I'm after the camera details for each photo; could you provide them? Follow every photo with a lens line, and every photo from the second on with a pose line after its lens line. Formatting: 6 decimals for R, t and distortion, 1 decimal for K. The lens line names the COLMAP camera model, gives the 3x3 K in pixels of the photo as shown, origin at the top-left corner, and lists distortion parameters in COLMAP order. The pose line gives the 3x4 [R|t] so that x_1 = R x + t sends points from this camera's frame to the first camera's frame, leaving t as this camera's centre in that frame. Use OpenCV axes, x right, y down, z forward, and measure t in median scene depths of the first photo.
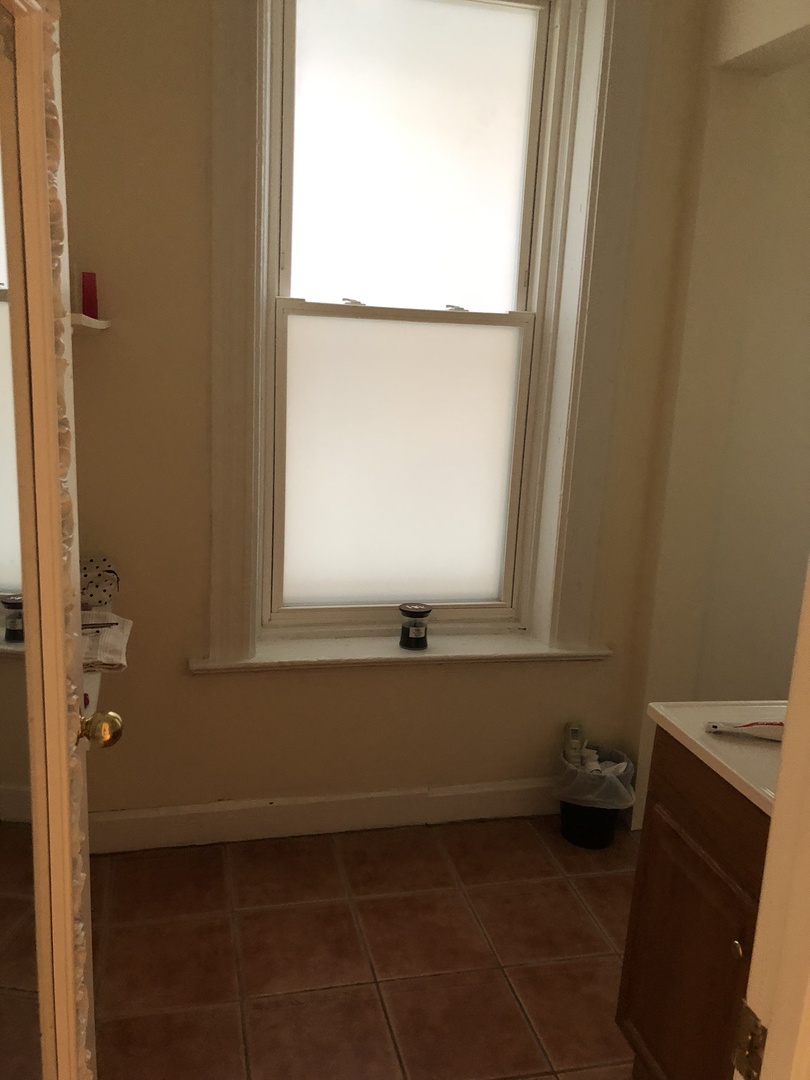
lens RADIAL K [[881.8, 0, 405.0], [0, 881.8, 540.0], [0, 0, 1]] dist [-0.000767, -0.032472]
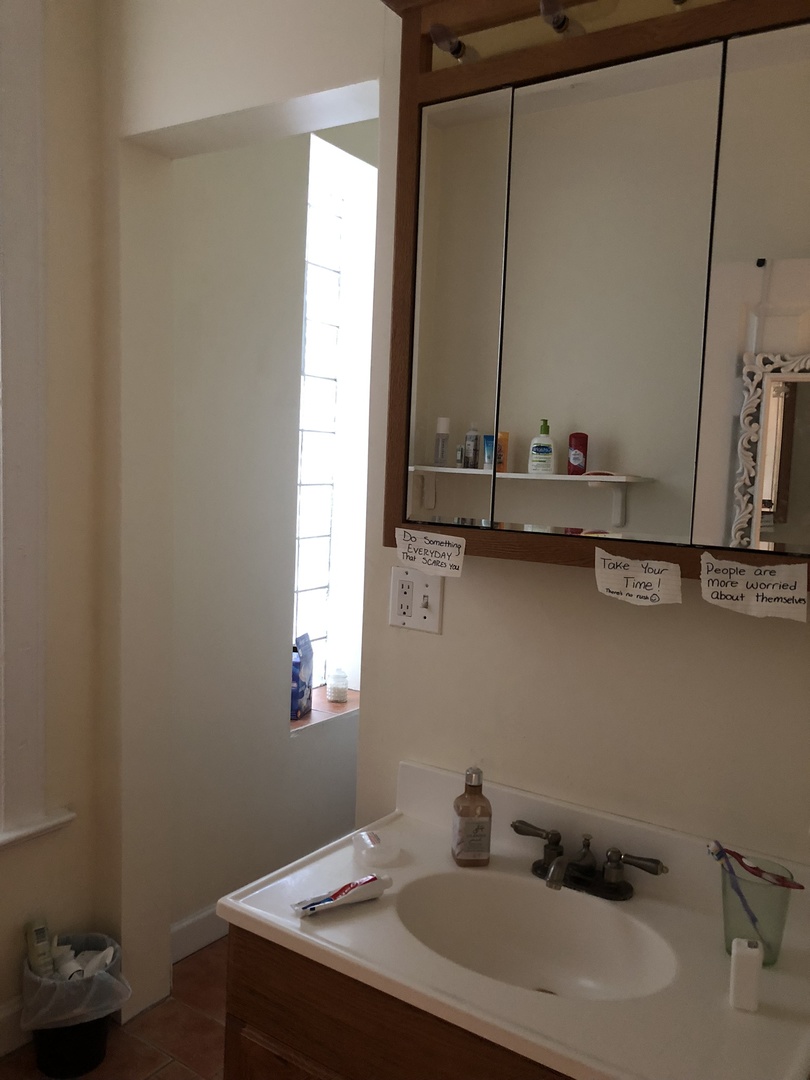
lens RADIAL K [[867.6, 0, 405.0], [0, 867.6, 540.0], [0, 0, 1]] dist [0.004693, 0.003289]
pose [[0.742119, -0.080658, 0.665398, -0.052365], [0.147066, 0.988137, -0.044243, -0.043750], [-0.653935, 0.130691, 0.745177, 0.175418]]
